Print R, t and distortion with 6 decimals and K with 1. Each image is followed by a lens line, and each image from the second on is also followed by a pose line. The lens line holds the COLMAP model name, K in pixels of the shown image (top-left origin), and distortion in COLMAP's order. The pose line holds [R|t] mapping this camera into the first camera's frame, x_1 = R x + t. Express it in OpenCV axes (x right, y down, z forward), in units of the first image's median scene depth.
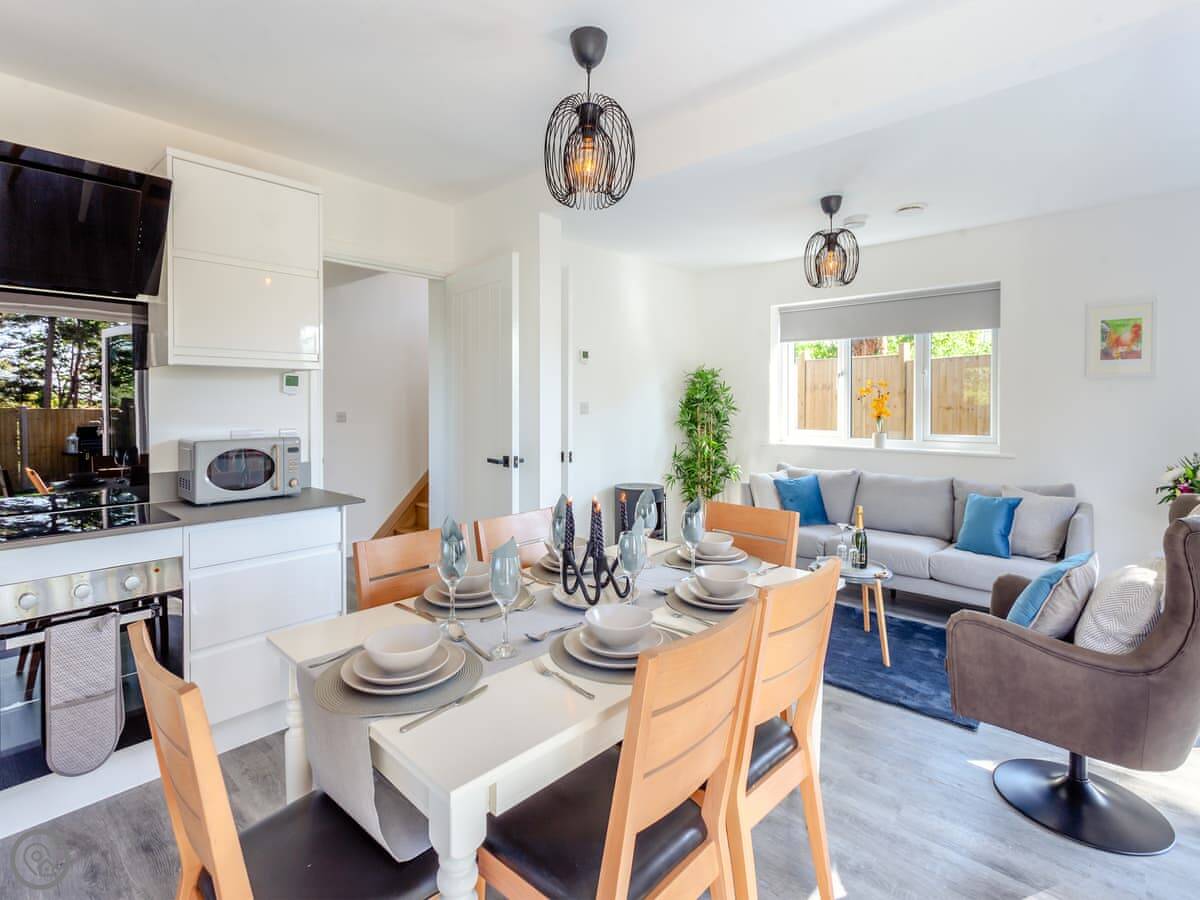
lens RADIAL K [[603.4, 0, 588.7], [0, 603.4, 402.6], [0, 0, 1]] dist [0.004038, 0.000753]
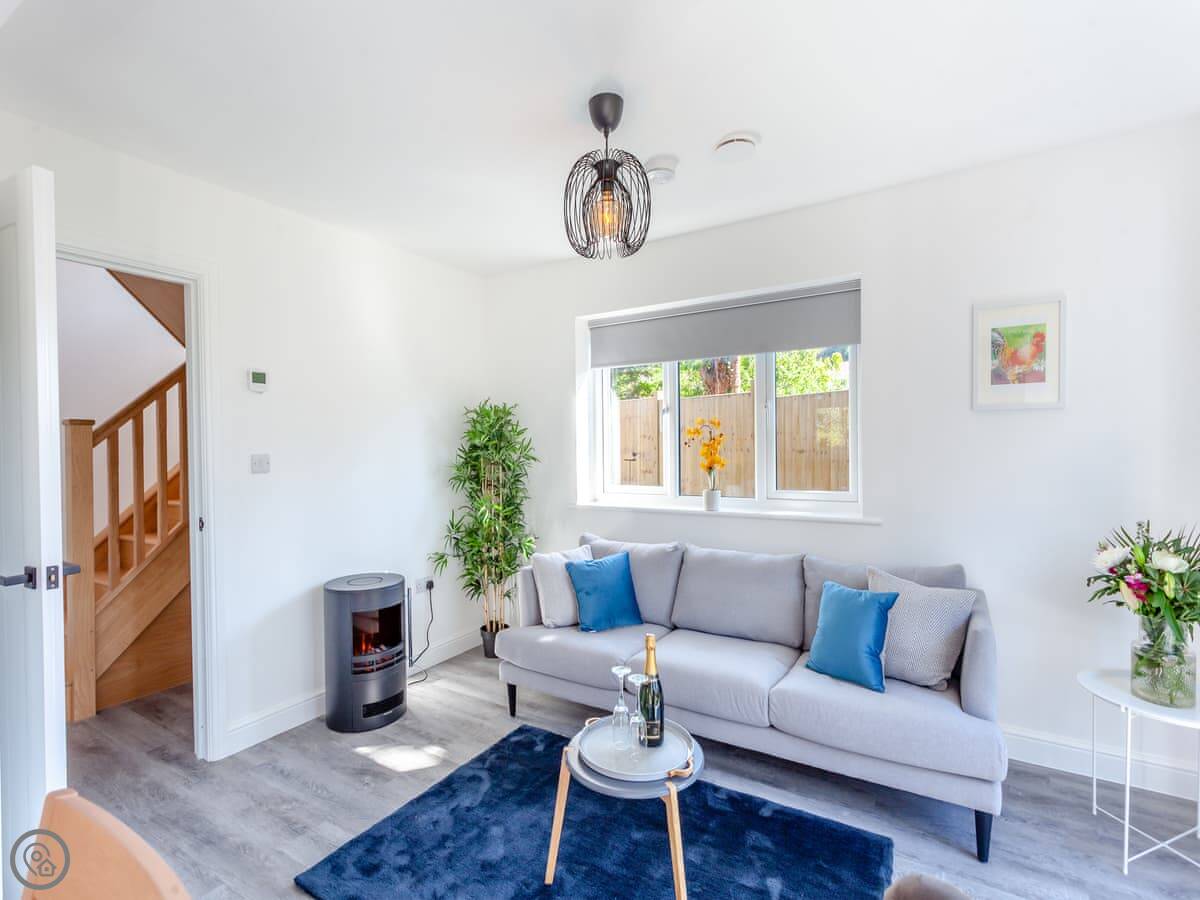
lens RADIAL K [[578.5, 0, 598.4], [0, 578.5, 450.4], [0, 0, 1]] dist [0.000466, 0.001446]
pose [[0.981172, -0.014236, 0.192613, 0.225115], [0.013038, 0.999887, 0.007483, -0.004291], [-0.192698, -0.004831, 0.981246, 0.360698]]
